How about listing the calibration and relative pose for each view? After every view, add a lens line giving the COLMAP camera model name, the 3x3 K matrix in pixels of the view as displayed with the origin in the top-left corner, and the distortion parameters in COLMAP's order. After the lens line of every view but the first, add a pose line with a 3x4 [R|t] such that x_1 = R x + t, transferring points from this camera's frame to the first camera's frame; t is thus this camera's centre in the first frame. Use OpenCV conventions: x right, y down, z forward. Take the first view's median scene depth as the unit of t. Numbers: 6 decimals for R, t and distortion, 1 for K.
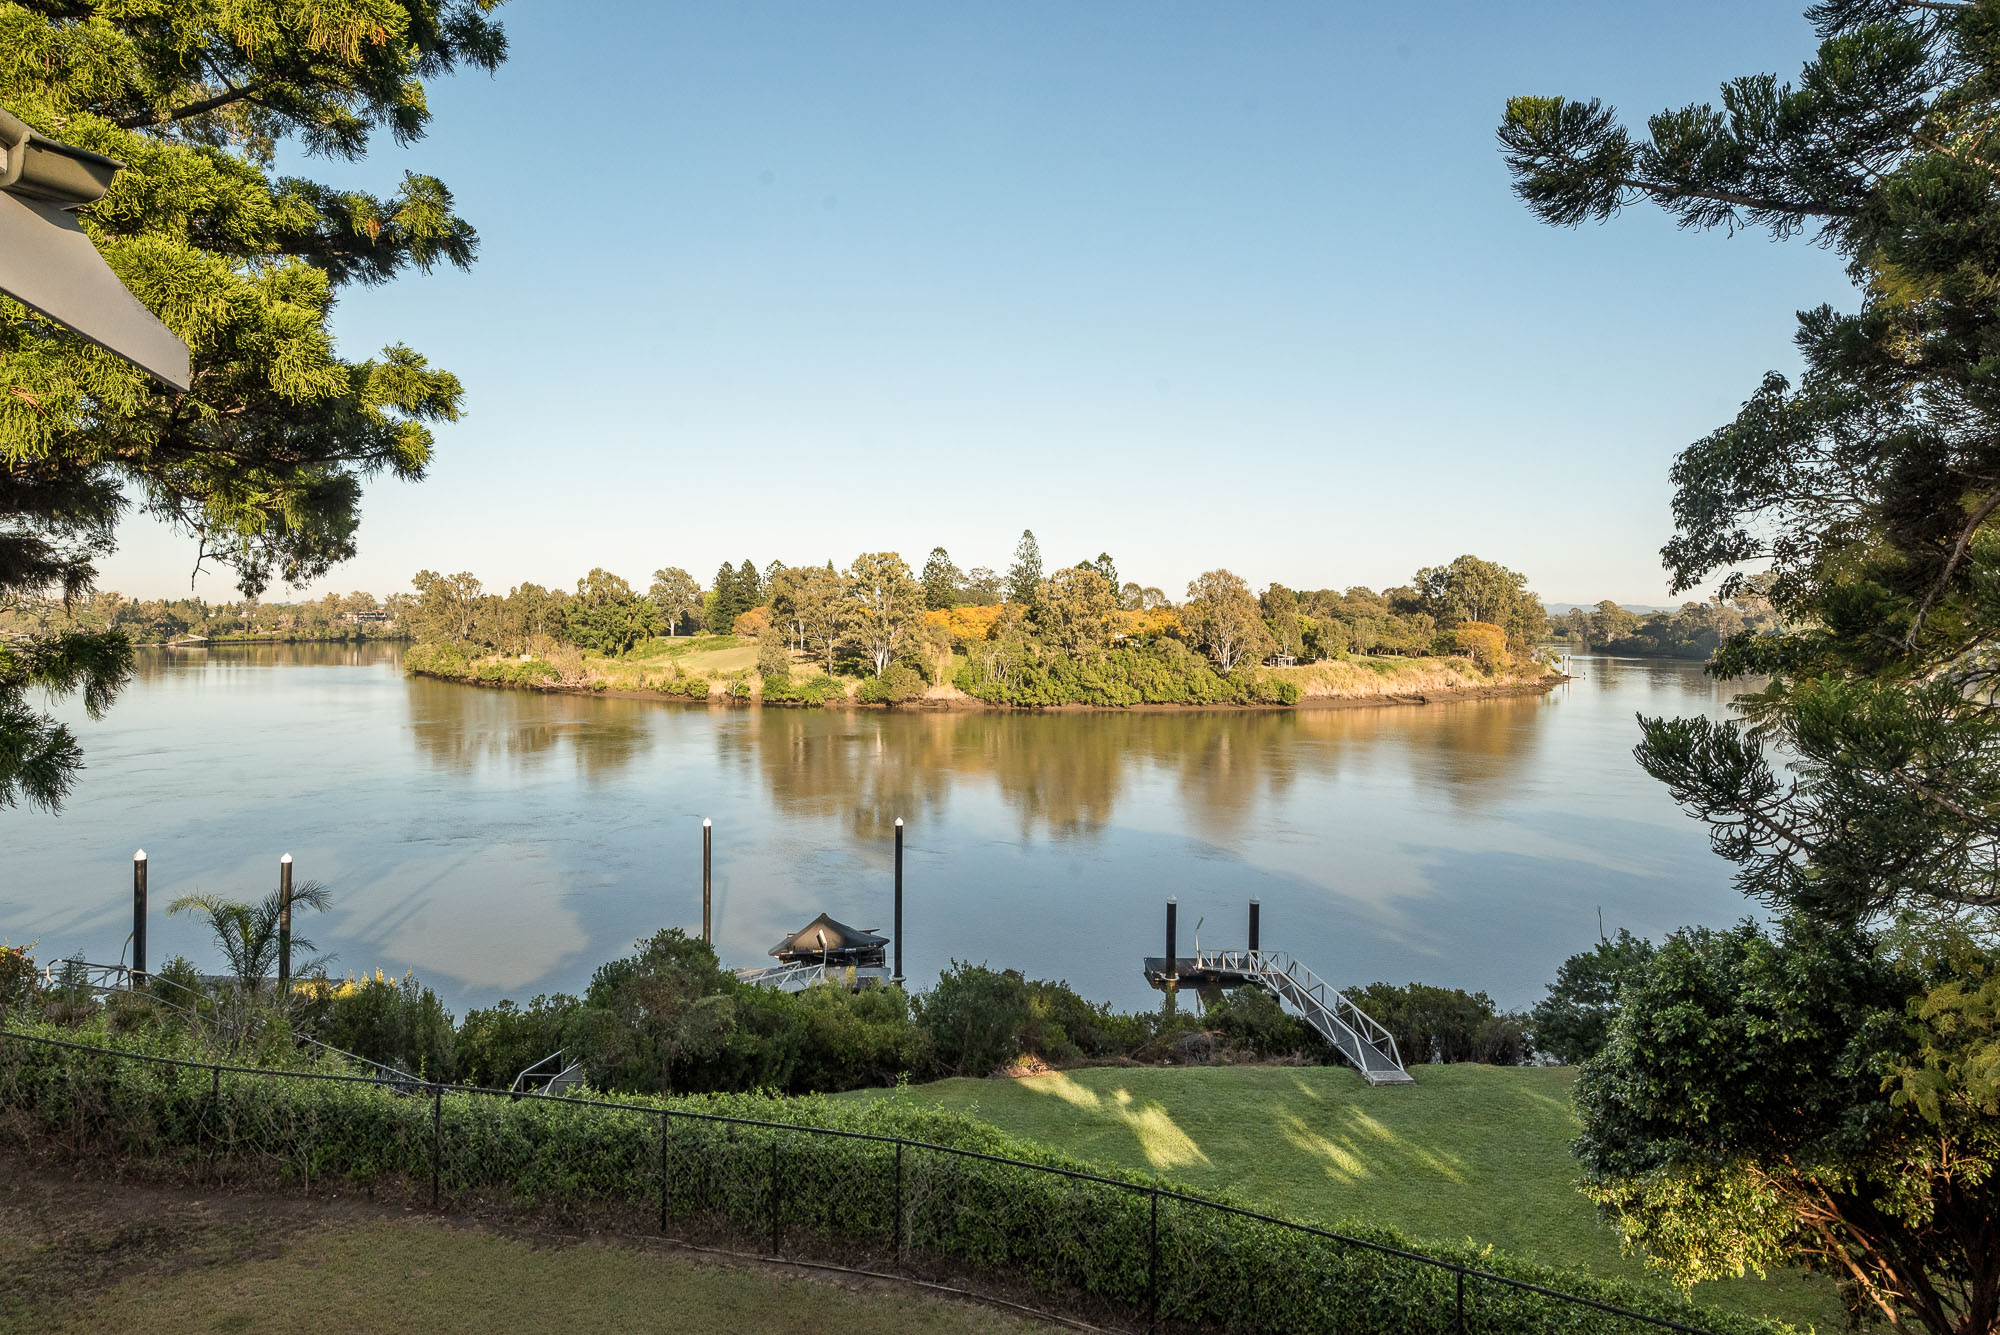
lens RADIAL K [[1069.8, 0, 931.9], [0, 1069.8, 626.1], [0, 0, 1]] dist [-0.017116, 0.000508]
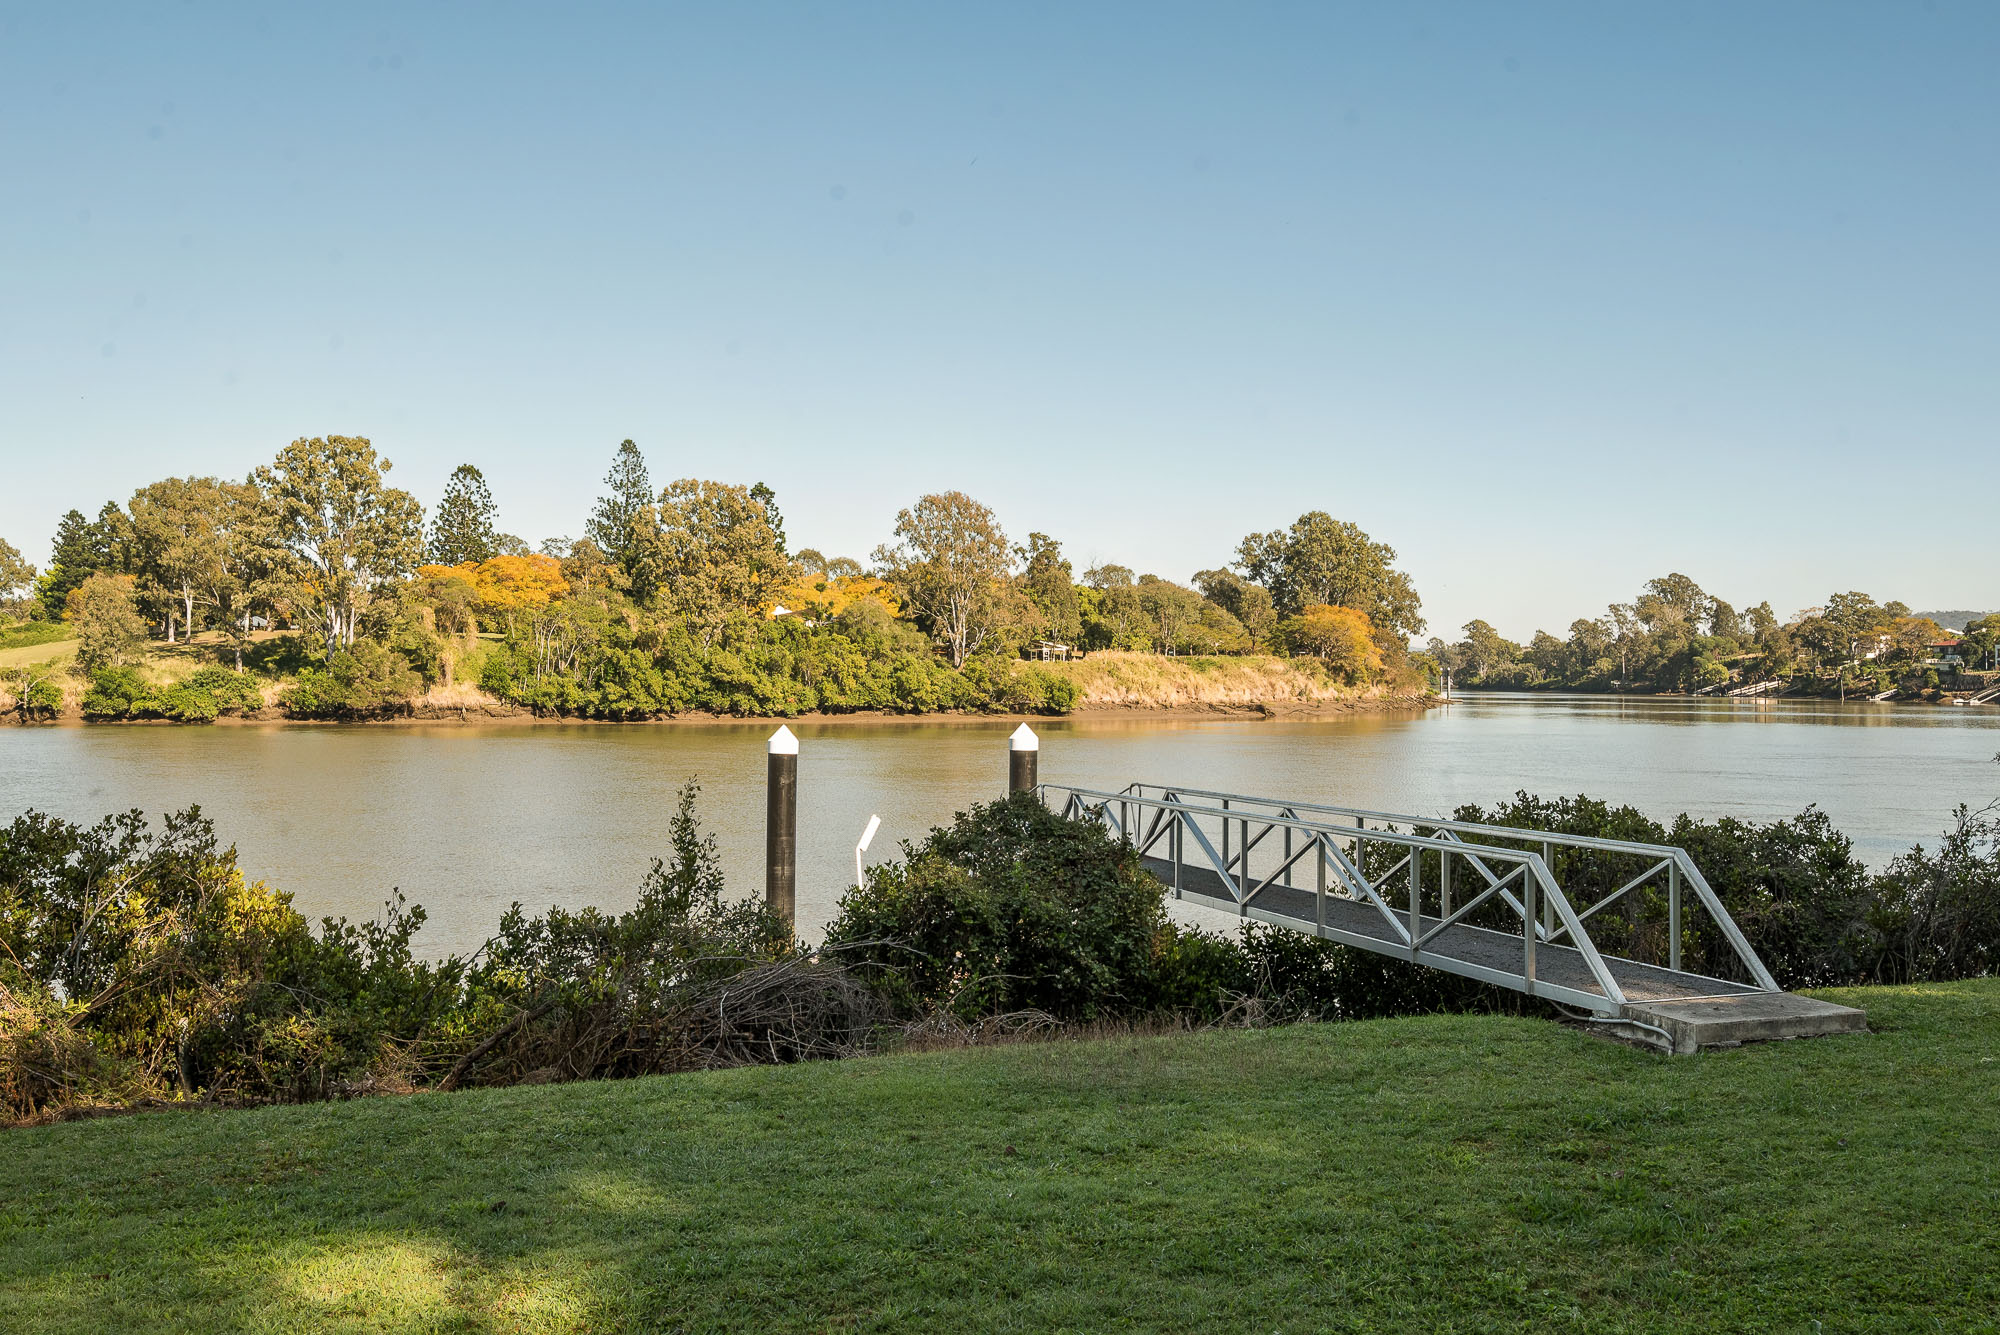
lens RADIAL K [[1694.2, 0, 1005.1], [0, 1694.2, 670.0], [0, 0, 1]] dist [-0.012970, -0.005397]
pose [[0.957147, -0.006955, 0.289520, 0.027529], [0.005913, 0.999973, 0.004474, 0.045592], [-0.289543, -0.002571, 0.957162, 0.094348]]
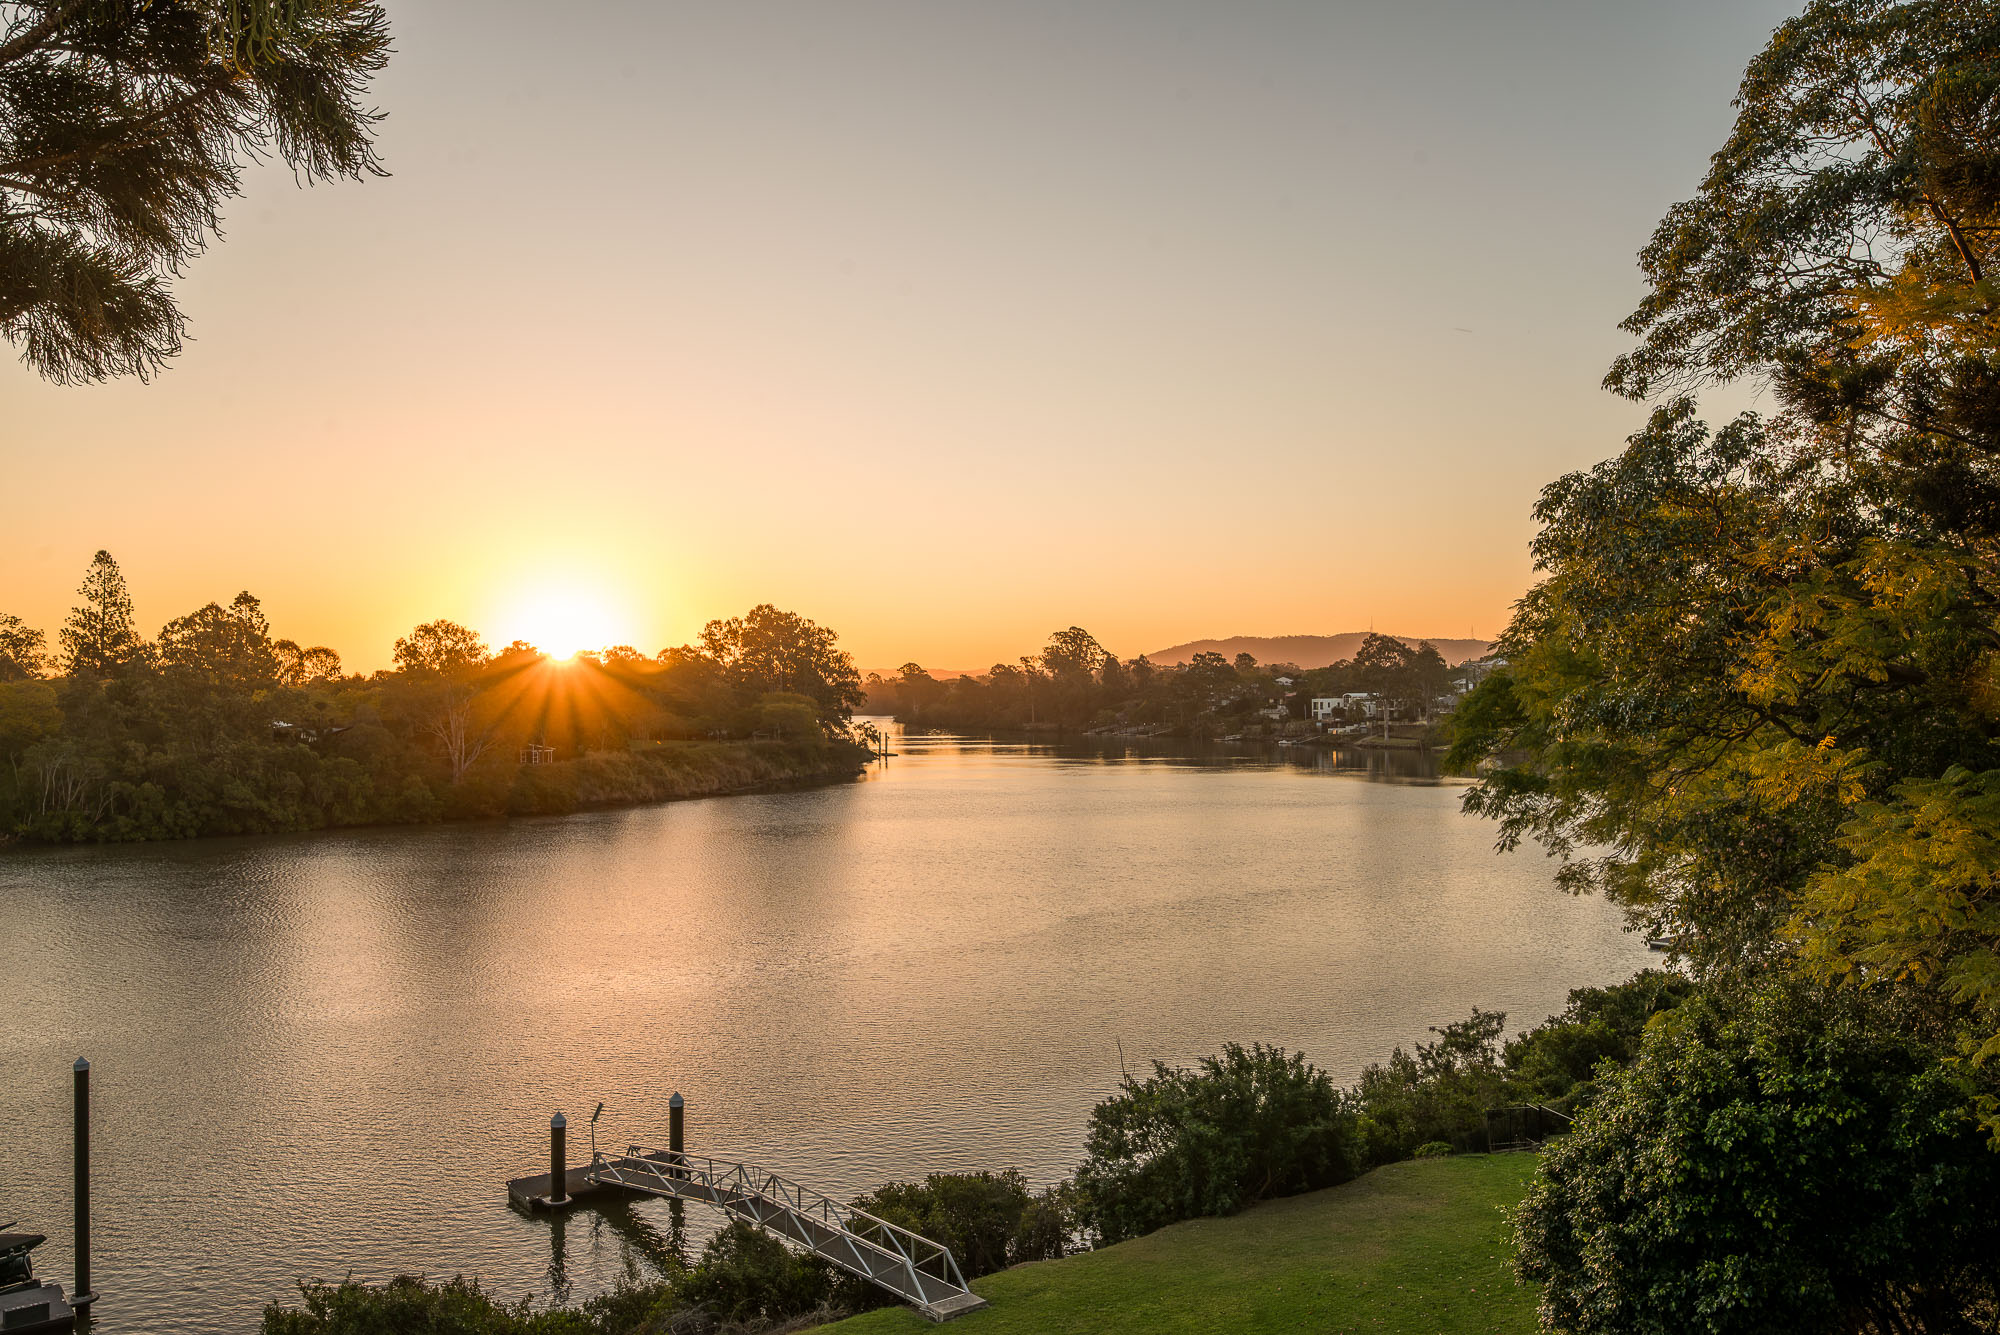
lens RADIAL K [[1586.4, 0, 980.5], [0, 1586.4, 709.9], [0, 0, 1]] dist [-0.007973, 0.006363]
pose [[0.819590, -0.023763, 0.572457, -0.022259], [0.021771, 0.999710, 0.010328, -0.000139], [-0.572536, 0.003998, 0.819870, 0.010417]]
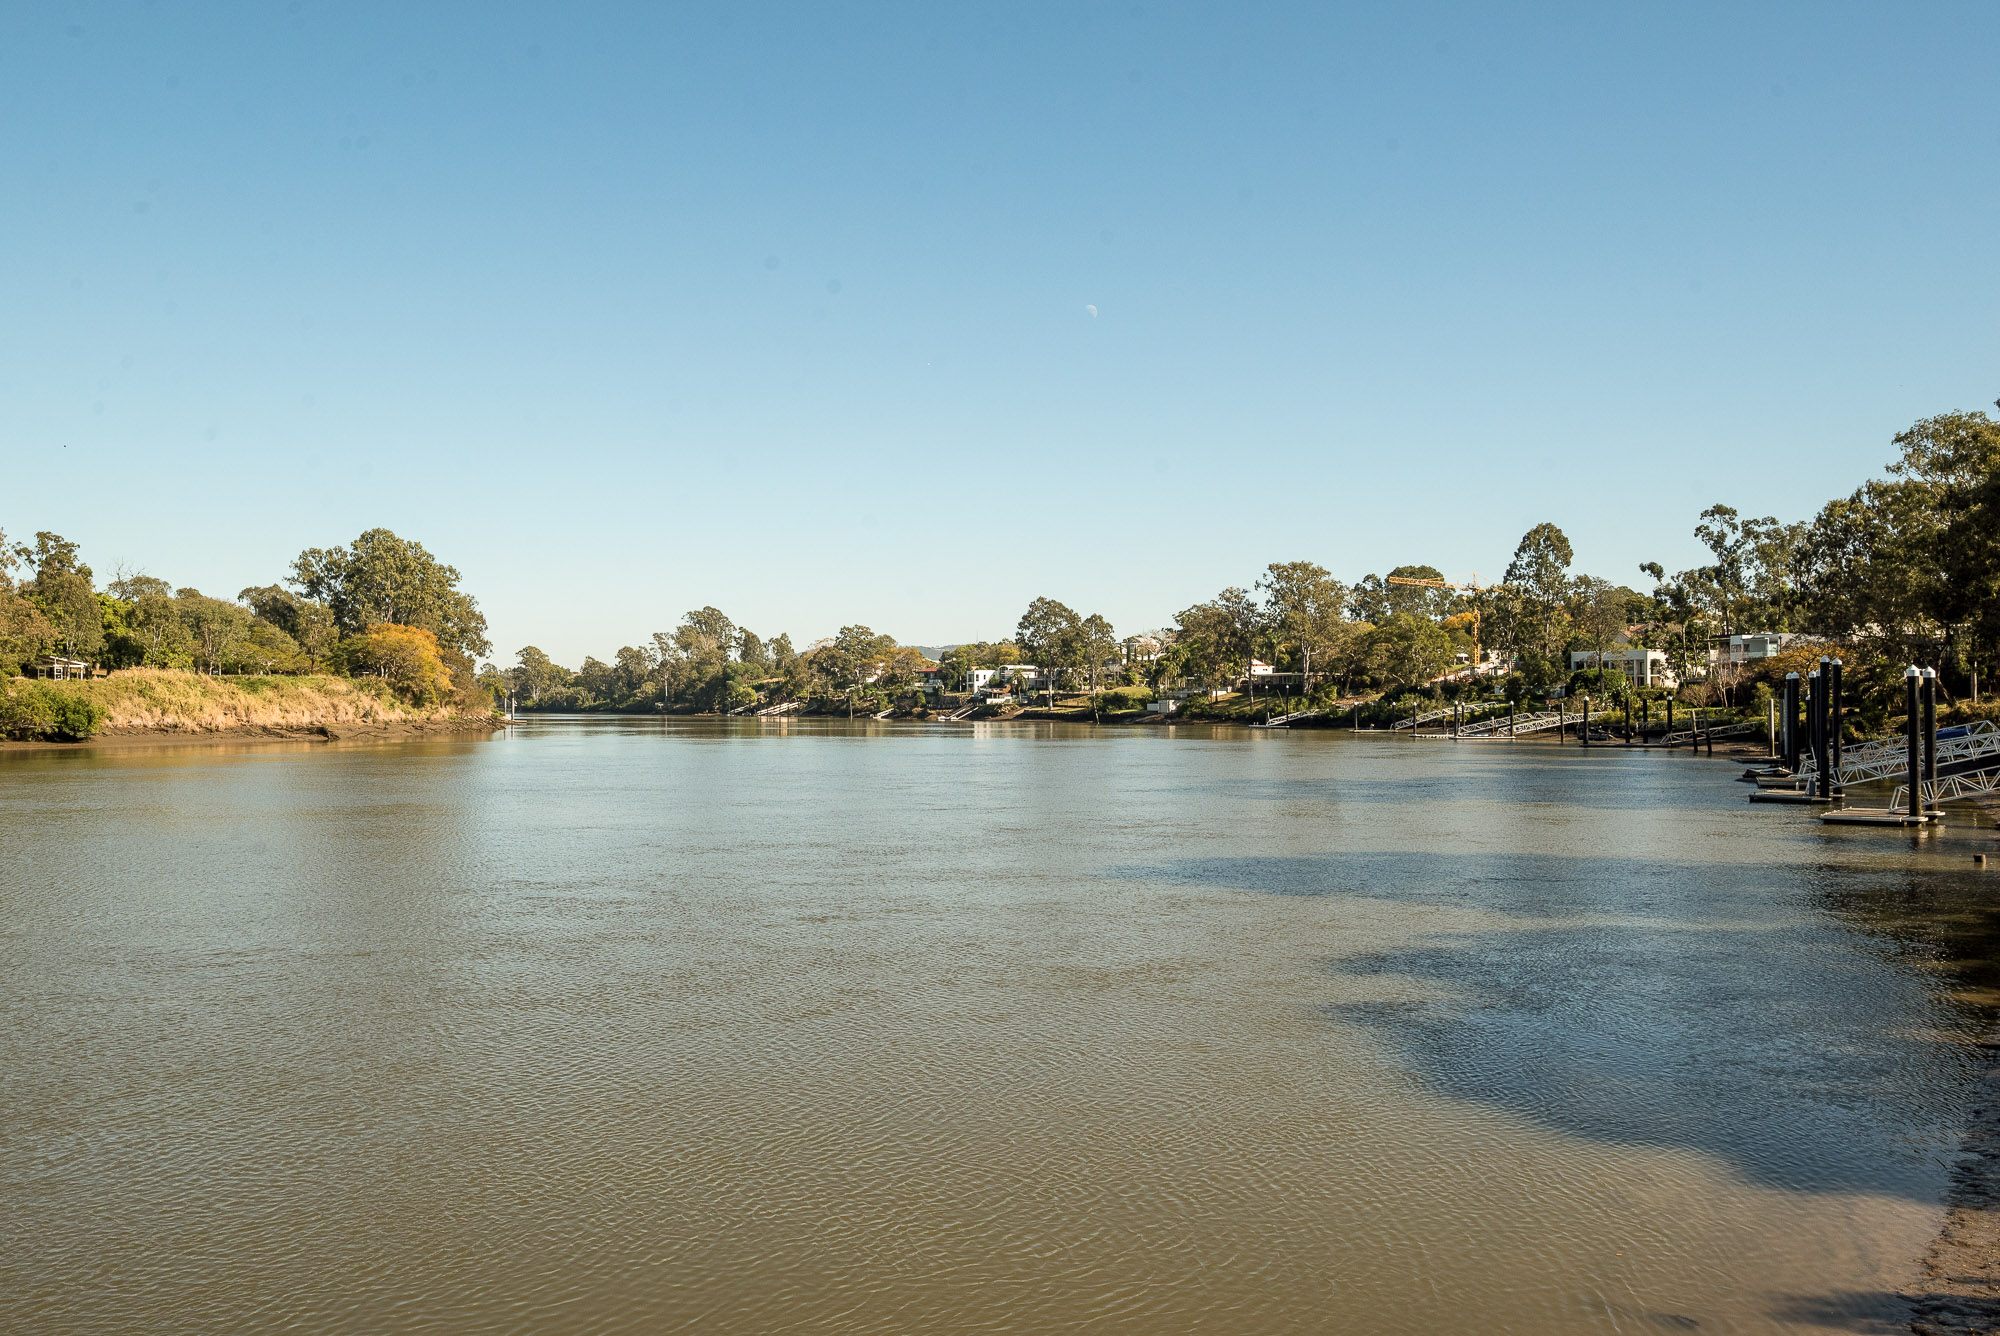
lens RADIAL K [[1586.4, 0, 977.0], [0, 1586.4, 678.6], [0, 0, 1]] dist [-0.007973, 0.006363]
pose [[0.666359, -0.000940, 0.745630, 0.054408], [0.003997, 0.999989, -0.002311, 0.048704], [-0.745620, 0.004520, 0.666356, 0.167265]]
